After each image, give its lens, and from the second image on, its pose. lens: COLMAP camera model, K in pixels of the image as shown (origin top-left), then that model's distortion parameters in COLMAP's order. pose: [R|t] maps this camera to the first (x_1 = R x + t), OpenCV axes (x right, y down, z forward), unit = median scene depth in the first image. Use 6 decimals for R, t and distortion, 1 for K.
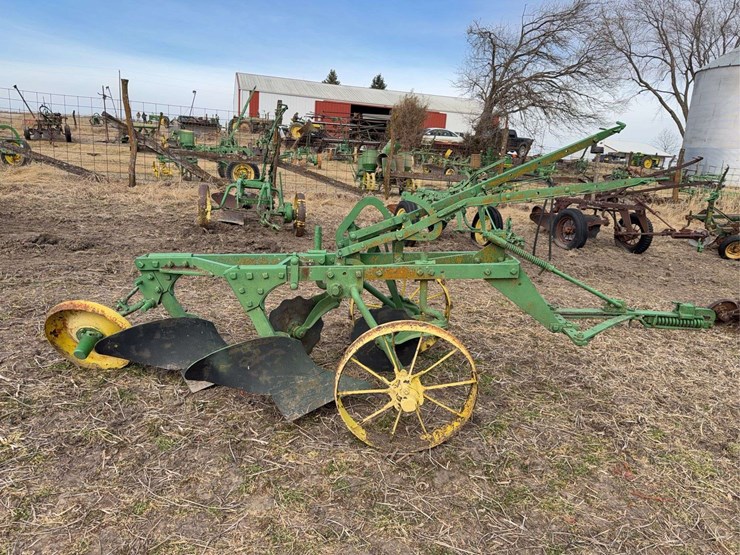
lens RADIAL K [[511.6, 0, 369.5], [0, 511.6, 282.1], [0, 0, 1]] dist [0.049871, -0.064904]
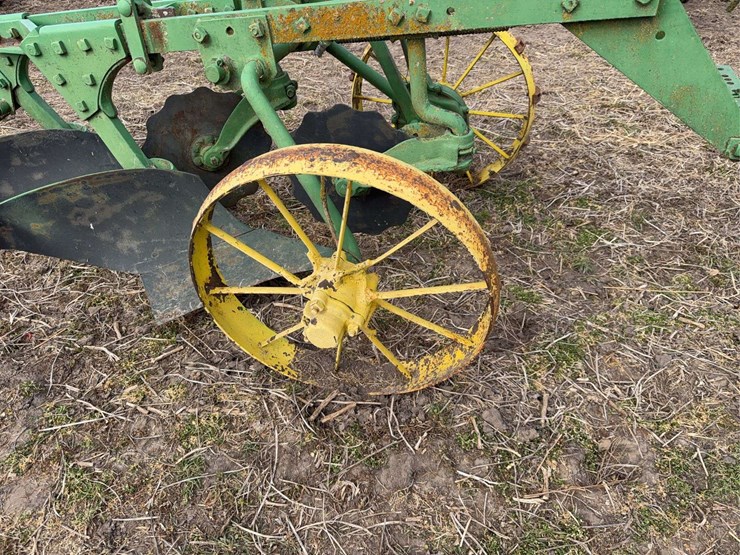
lens RADIAL K [[511.6, 0, 369.5], [0, 511.6, 282.1], [0, 0, 1]] dist [0.049871, -0.064904]
pose [[0.957741, 0.073527, -0.278074, 0.213036], [0.037346, 0.926803, 0.373686, 0.023170], [0.285196, -0.368279, 0.884892, 0.554725]]
